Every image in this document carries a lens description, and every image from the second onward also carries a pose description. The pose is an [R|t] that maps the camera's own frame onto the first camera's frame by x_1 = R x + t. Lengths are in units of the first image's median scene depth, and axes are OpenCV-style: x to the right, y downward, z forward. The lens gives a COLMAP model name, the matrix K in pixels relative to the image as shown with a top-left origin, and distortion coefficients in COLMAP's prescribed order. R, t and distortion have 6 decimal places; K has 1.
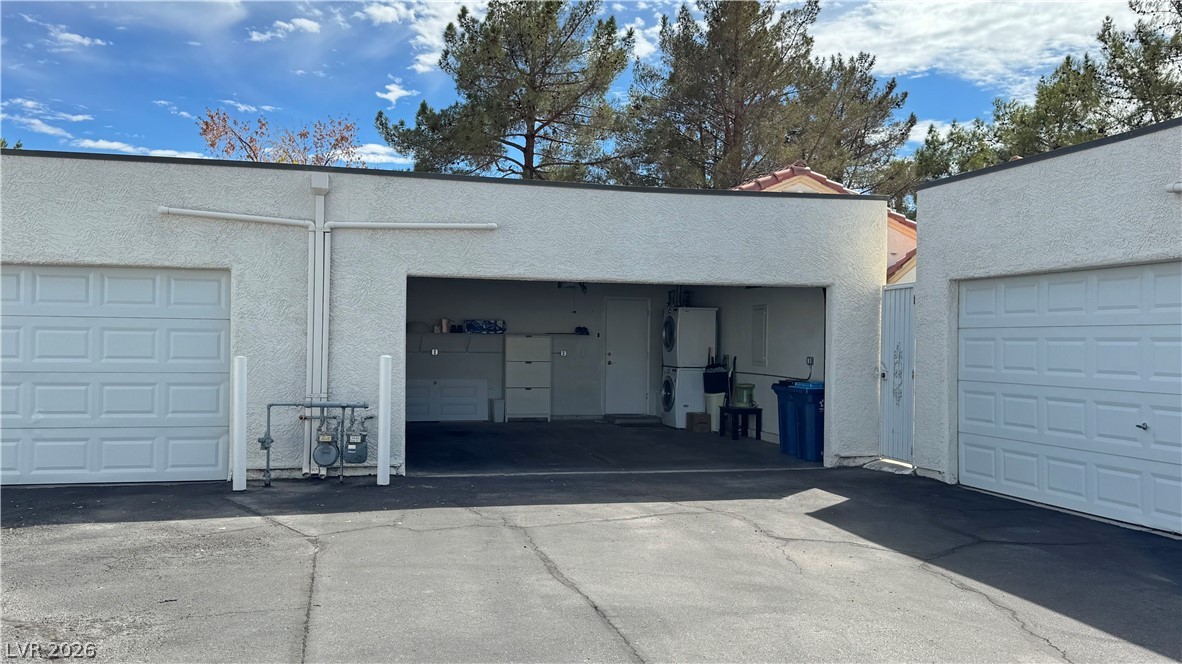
lens RADIAL K [[946.9, 0, 593.6], [0, 946.9, 334.8], [0, 0, 1]] dist [0.008253, 0.000432]
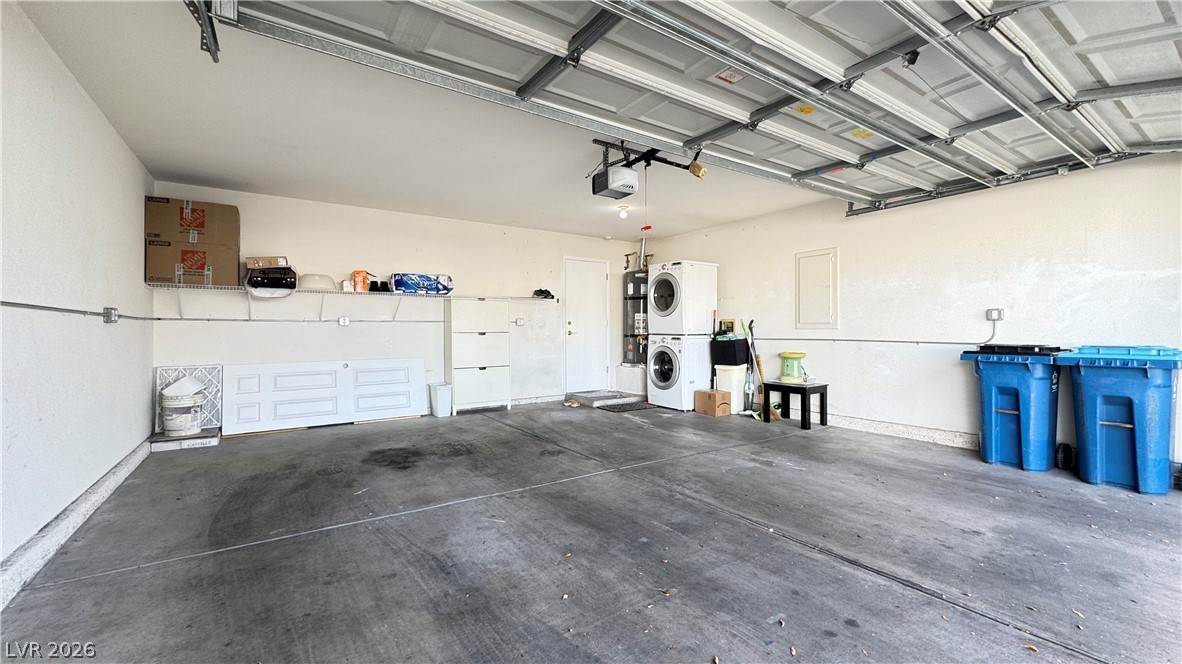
lens RADIAL K [[473.3, 0, 587.2], [0, 473.3, 326.0], [0, 0, 1]] dist [-0.006905, 0.002560]
pose [[0.942418, -0.014799, 0.334110, -0.119713], [0.015272, 0.999883, 0.001211, 0.024683], [-0.334089, 0.003962, 0.942533, 0.637157]]
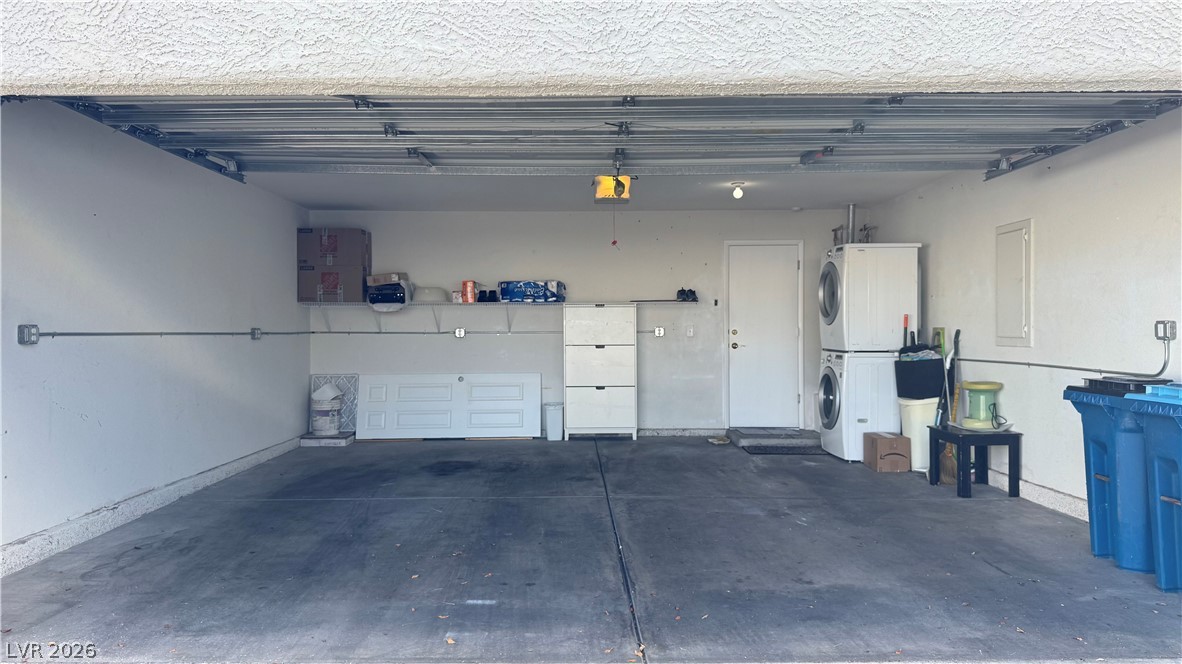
lens RADIAL K [[829.5, 0, 584.3], [0, 829.5, 333.7], [0, 0, 1]] dist [0.048697, -0.016882]
pose [[0.969807, -0.016895, -0.243287, 0.058214], [0.018964, 0.999801, 0.006166, 0.017445], [0.243134, -0.010594, 0.969935, 0.475095]]
